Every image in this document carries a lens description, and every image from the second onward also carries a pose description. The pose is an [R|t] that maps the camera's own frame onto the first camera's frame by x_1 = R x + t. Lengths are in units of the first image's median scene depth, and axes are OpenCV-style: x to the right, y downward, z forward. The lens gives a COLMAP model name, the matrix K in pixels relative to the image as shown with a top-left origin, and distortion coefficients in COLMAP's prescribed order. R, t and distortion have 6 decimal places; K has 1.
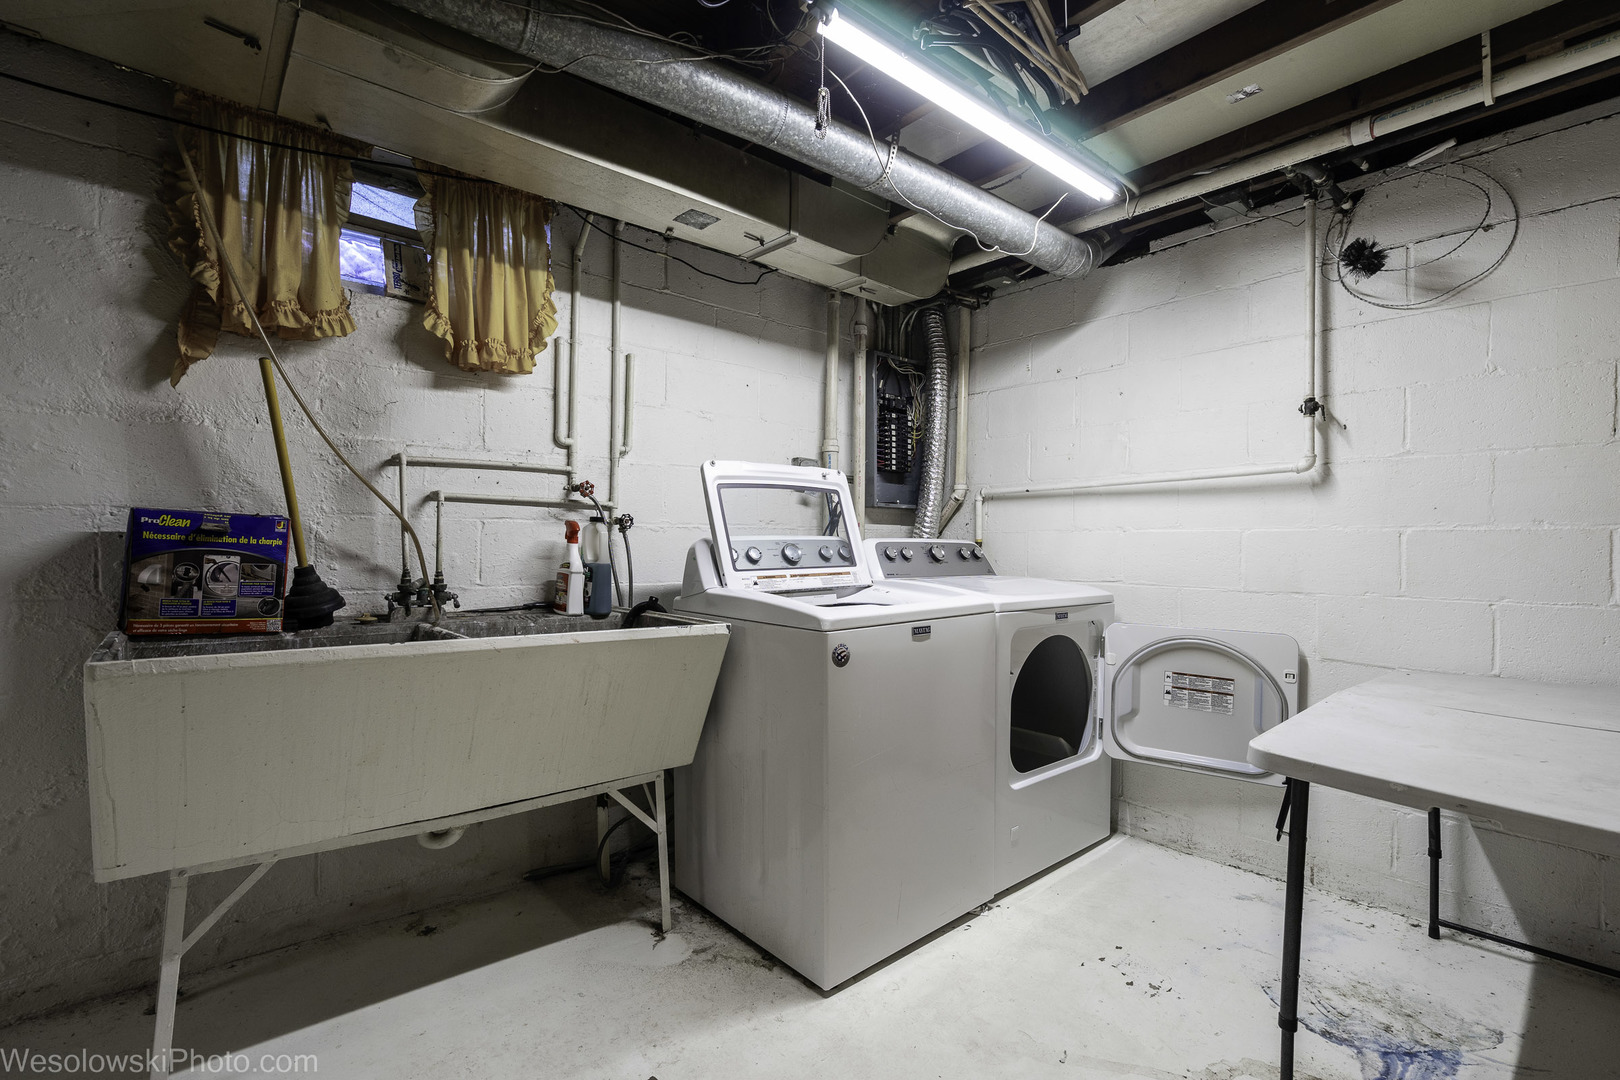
lens RADIAL K [[734.2, 0, 805.5], [0, 734.2, 547.0], [0, 0, 1]] dist [0.006581, 0.003879]
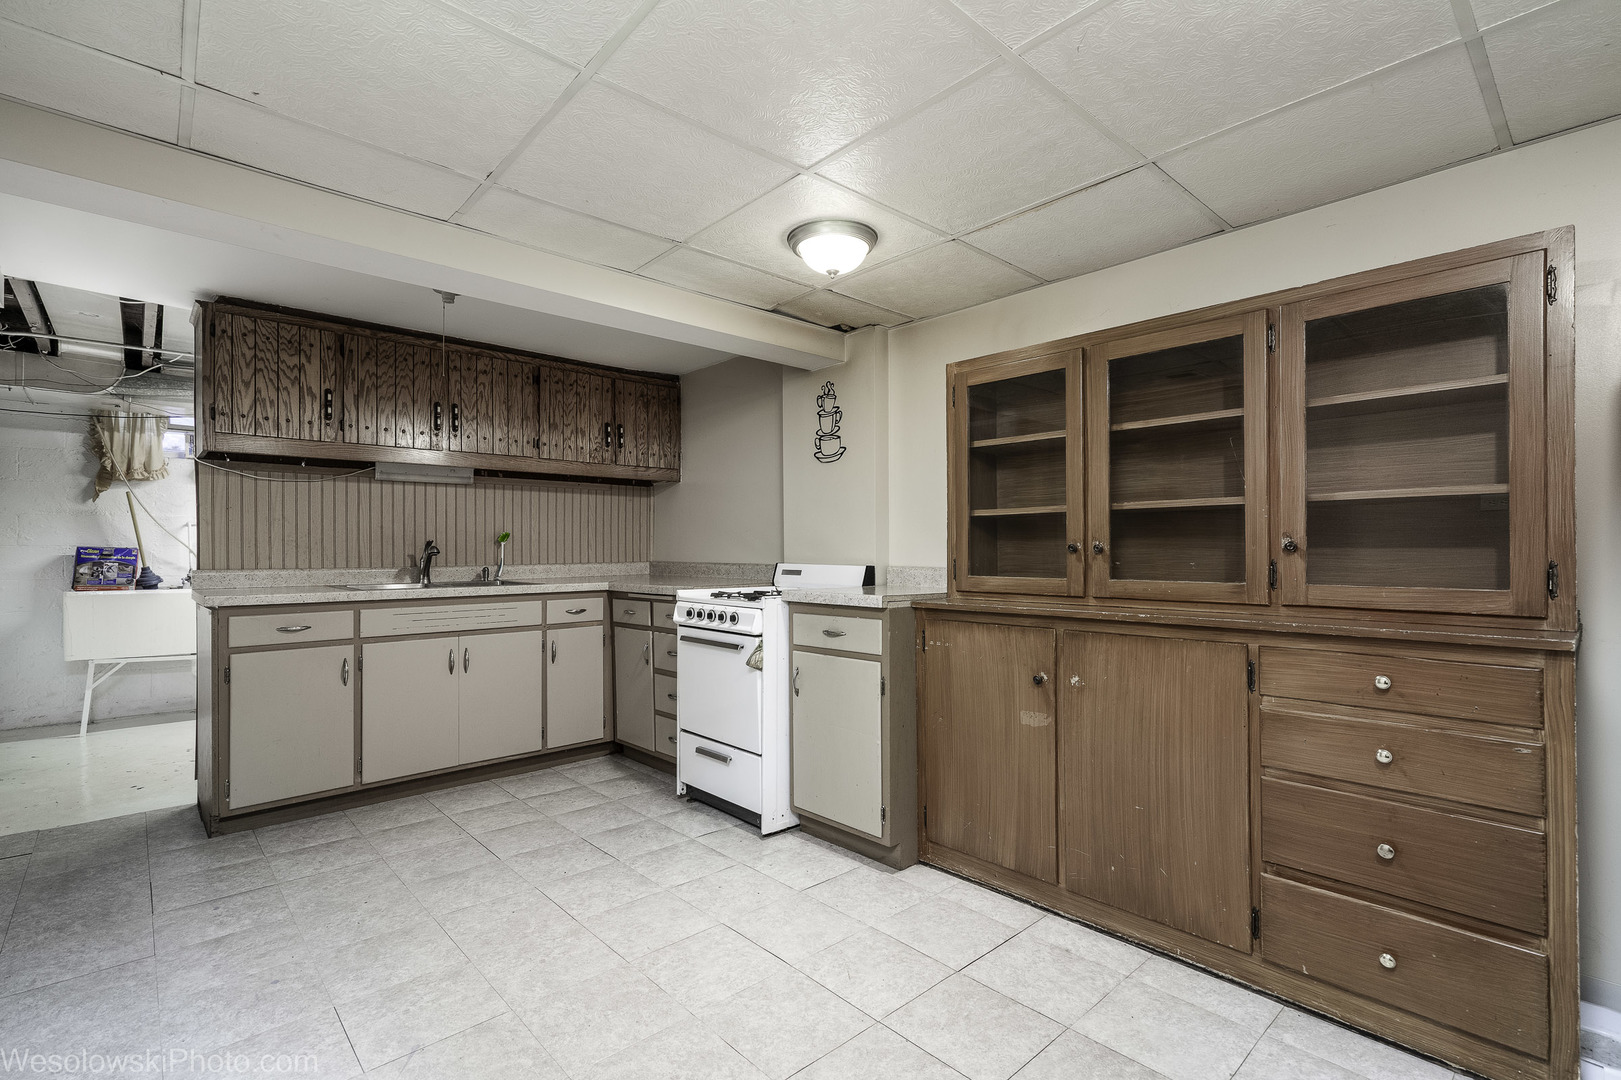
lens RADIAL K [[734.7, 0, 816.0], [0, 734.7, 540.6], [0, 0, 1]] dist [0.006581, 0.003879]
pose [[0.998774, -0.009174, 0.048643, 1.692416], [0.010028, 0.999800, -0.017331, 0.002779], [-0.048474, 0.017797, 0.998666, -1.881530]]
